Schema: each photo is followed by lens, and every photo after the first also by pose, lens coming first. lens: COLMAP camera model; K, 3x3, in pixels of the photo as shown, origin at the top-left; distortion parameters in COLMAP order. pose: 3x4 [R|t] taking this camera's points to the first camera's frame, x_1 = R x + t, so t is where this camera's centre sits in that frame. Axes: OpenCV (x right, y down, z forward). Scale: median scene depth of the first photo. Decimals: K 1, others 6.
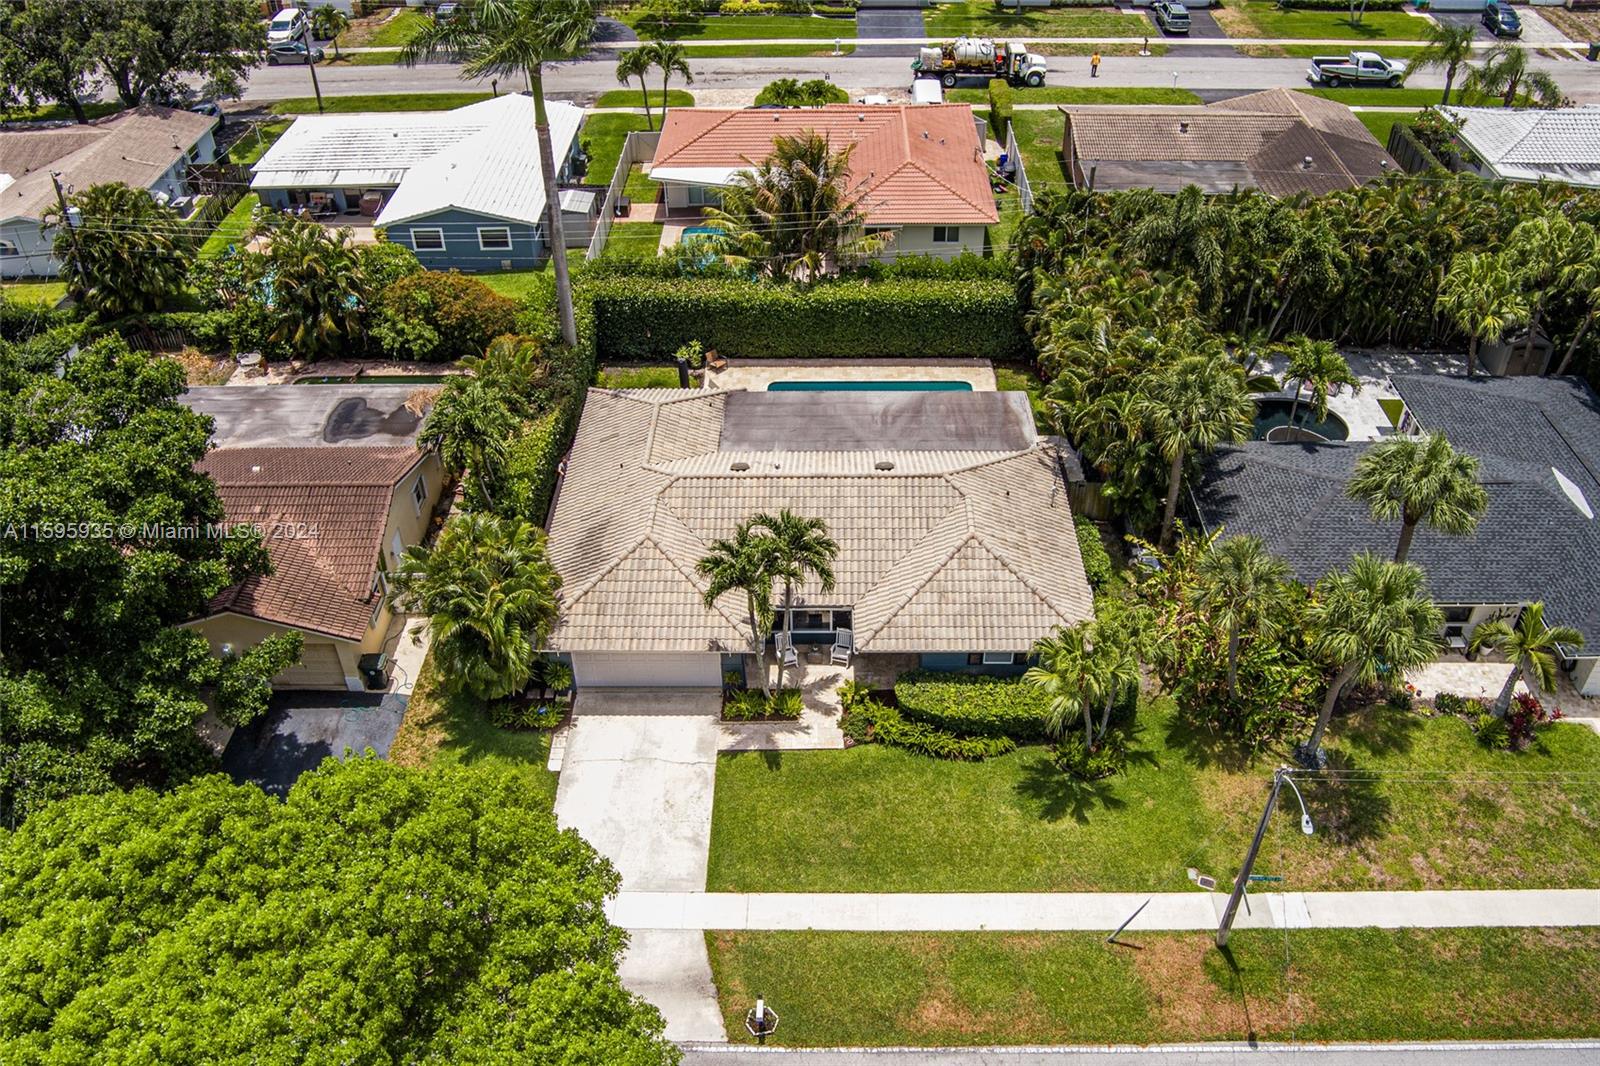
lens RADIAL K [[1294.6, 0, 799.5], [0, 1294.6, 527.9], [0, 0, 1]] dist [-0.084588, 0.040351]
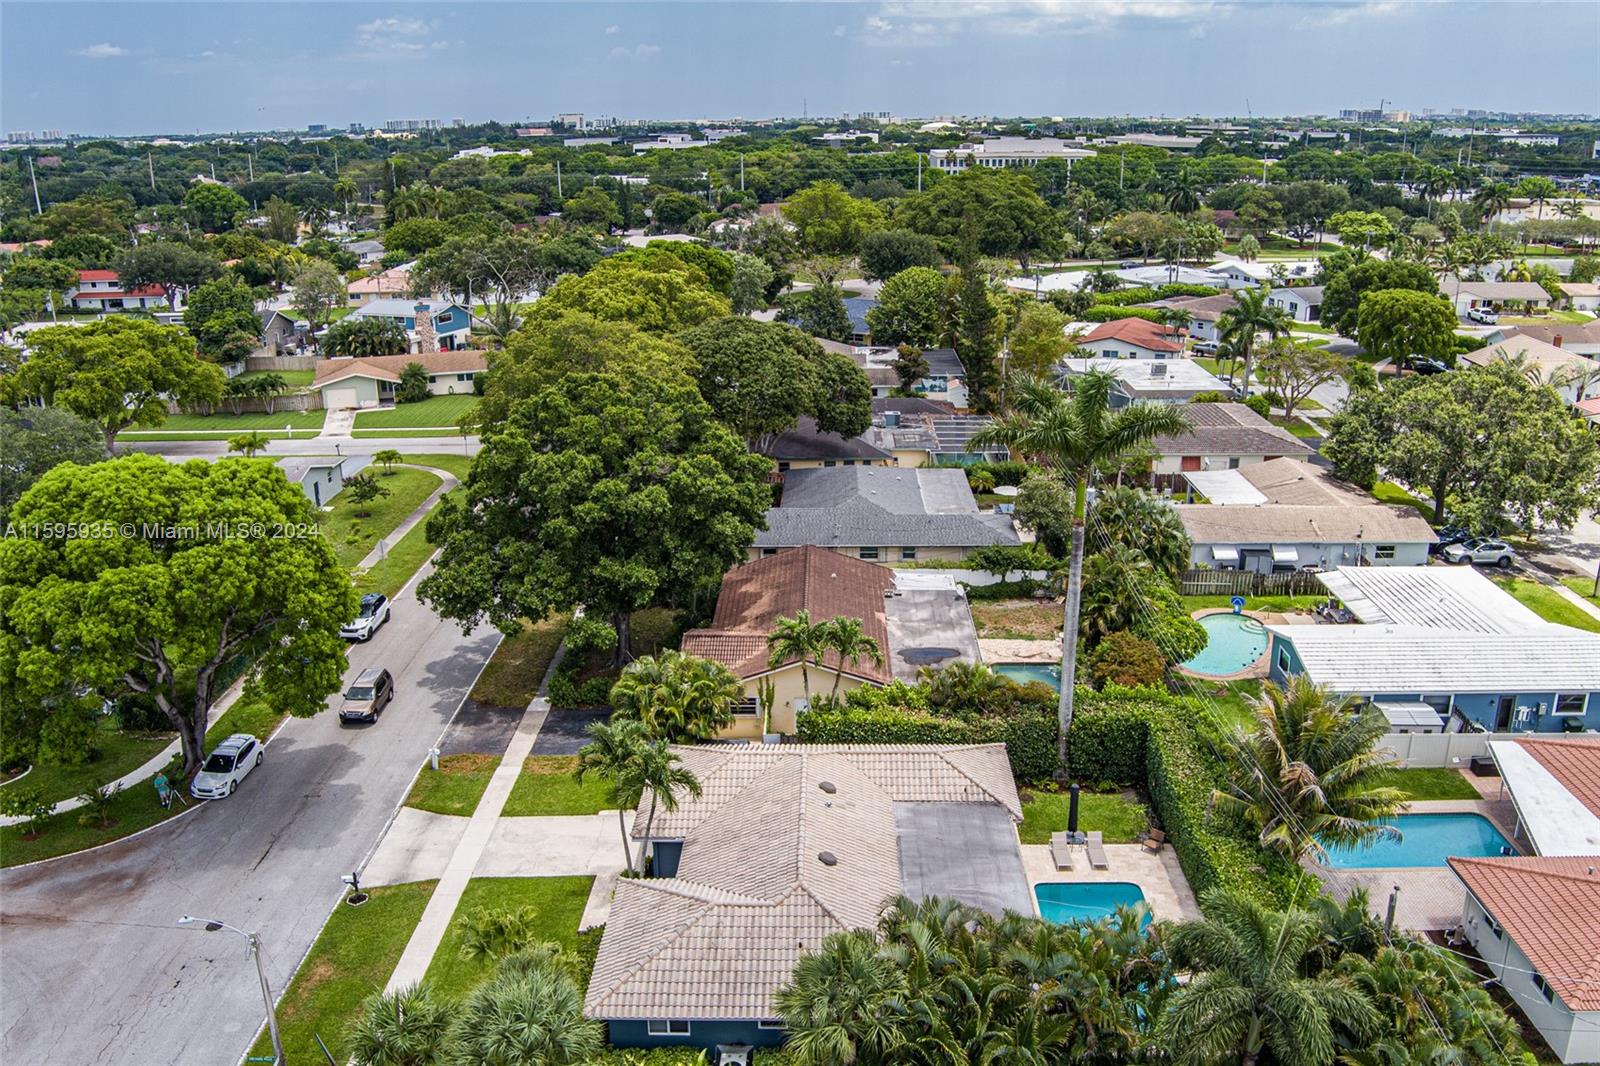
lens RADIAL K [[1294.6, 0, 799.5], [0, 1294.6, 527.9], [0, 0, 1]] dist [-0.084588, 0.040351]
pose [[-0.006649, 0.318179, -0.948007, 0.955277], [-0.605277, 0.753355, 0.257093, -0.496495], [0.795987, 0.575516, 0.187578, 0.662143]]
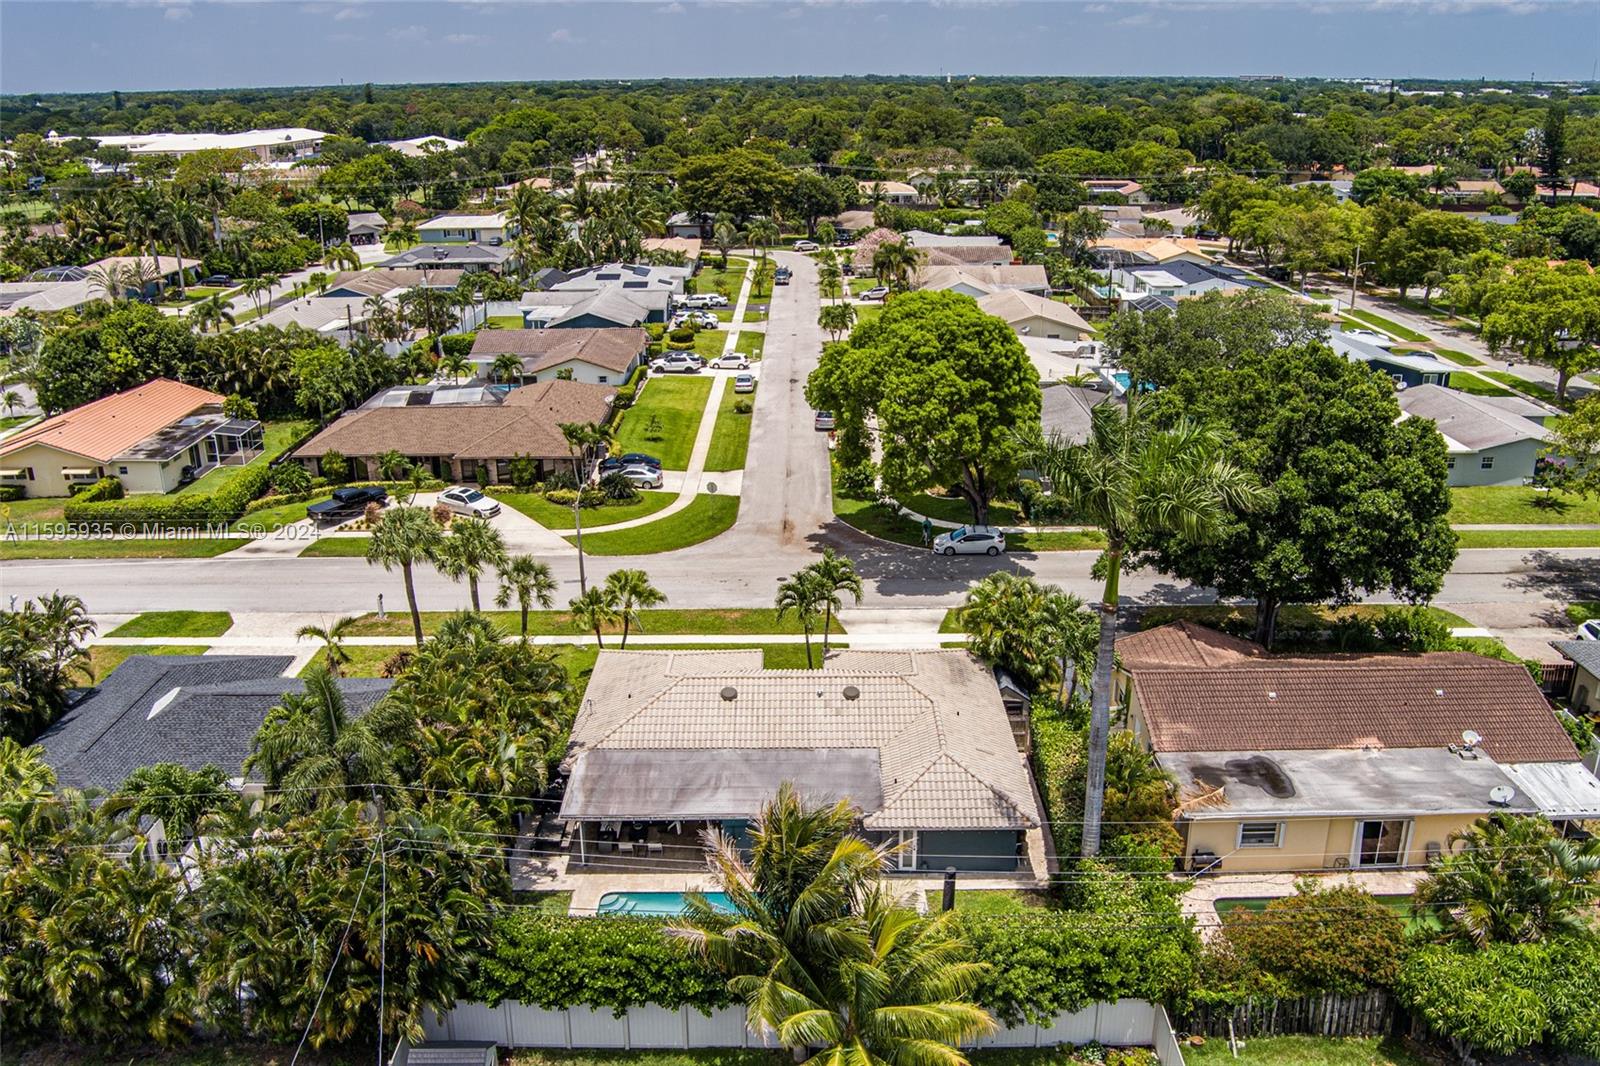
lens RADIAL K [[1291.4, 0, 800.0], [0, 1291.4, 533.0], [0, 0, 1]] dist [-0.070136, 0.004745]
pose [[-0.999576, 0.028624, -0.005248, 0.002624], [0.010889, 0.535137, 0.844695, -1.151402], [0.026987, 0.844280, -0.535222, 1.546076]]
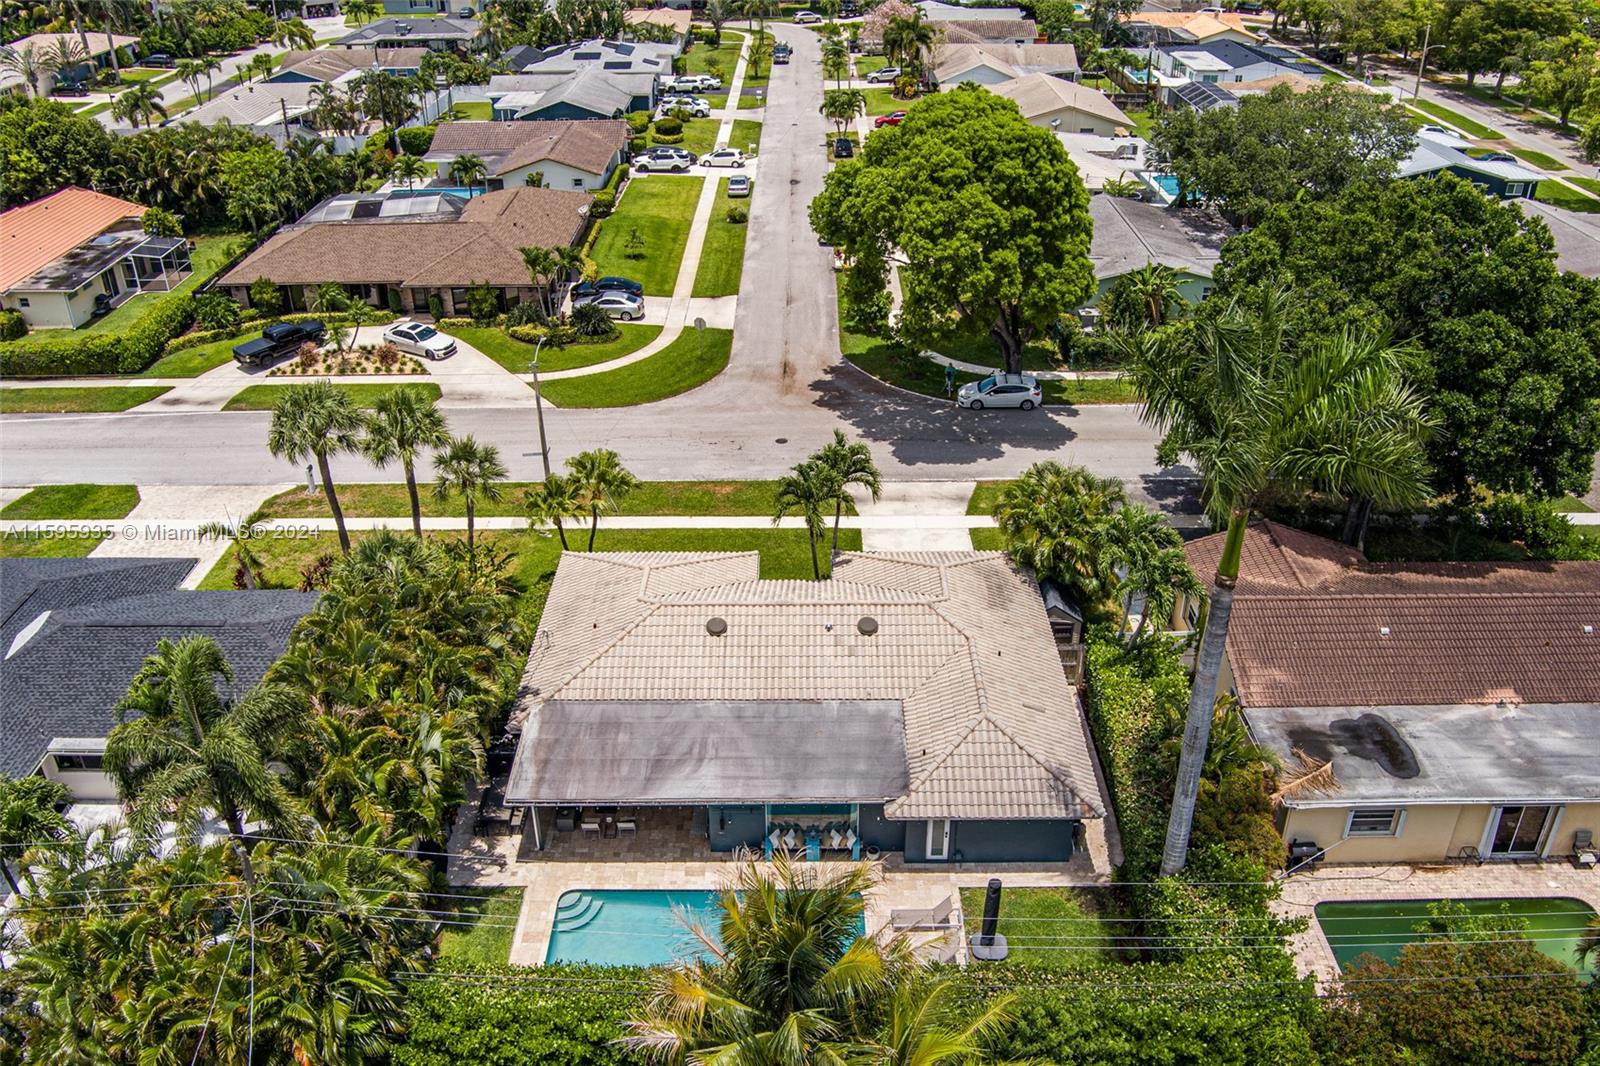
lens RADIAL K [[1294.6, 0, 799.5], [0, 1294.6, 527.9], [0, 0, 1]] dist [-0.084588, 0.040351]
pose [[-0.999636, 0.026965, -0.001252, 0.003587], [0.009316, 0.388172, 0.921540, -0.982452], [0.025335, 0.921192, -0.388282, 1.337656]]
